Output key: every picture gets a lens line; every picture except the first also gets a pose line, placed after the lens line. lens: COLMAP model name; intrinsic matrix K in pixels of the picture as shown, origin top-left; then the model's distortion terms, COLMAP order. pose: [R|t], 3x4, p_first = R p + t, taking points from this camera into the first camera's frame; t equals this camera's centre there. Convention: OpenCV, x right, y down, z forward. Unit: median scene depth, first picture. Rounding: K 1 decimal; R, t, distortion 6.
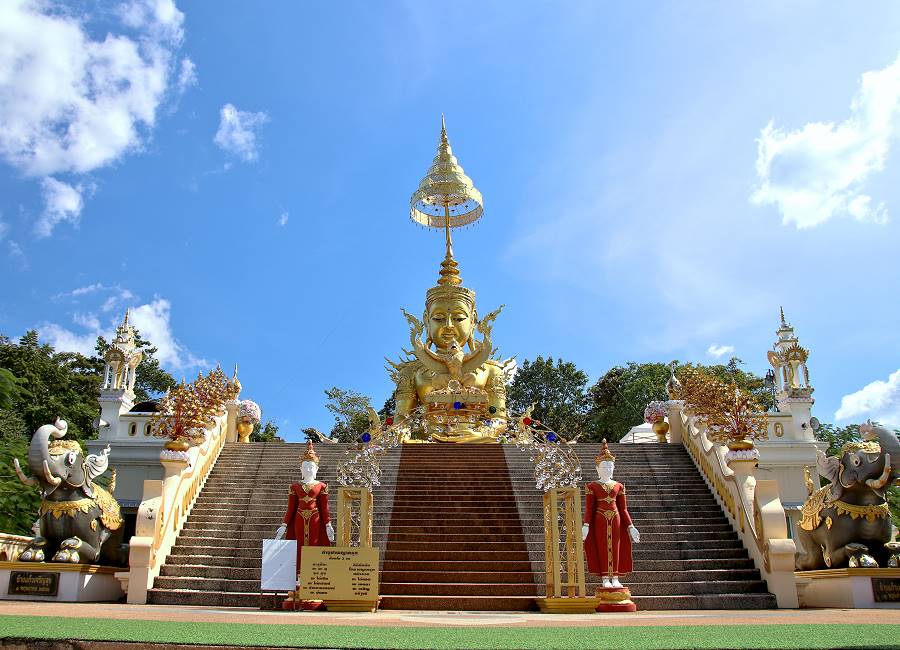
lens RADIAL K [[823.9, 0, 450.0], [0, 823.9, 325.0], [0, 0, 1]] dist [-0.243441, 0.319989]
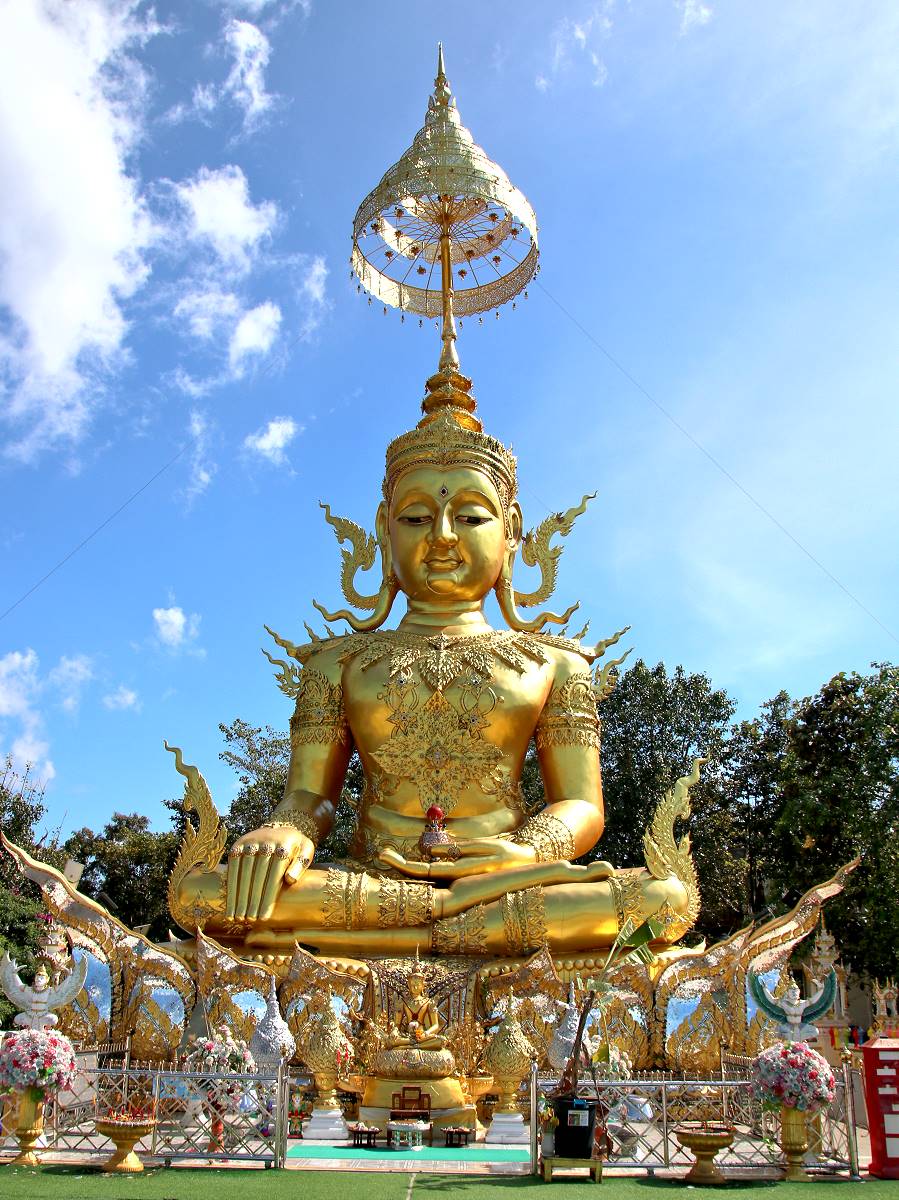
lens RADIAL K [[1124.4, 0, 449.5], [0, 1124.4, 600.0], [0, 0, 1]] dist [-0.141060, -0.000499]
pose [[0.999755, 0.013357, -0.017646, 0.009964], [-0.014028, 0.999160, -0.038492, 0.044530], [0.017117, 0.038730, 0.999103, 0.494682]]
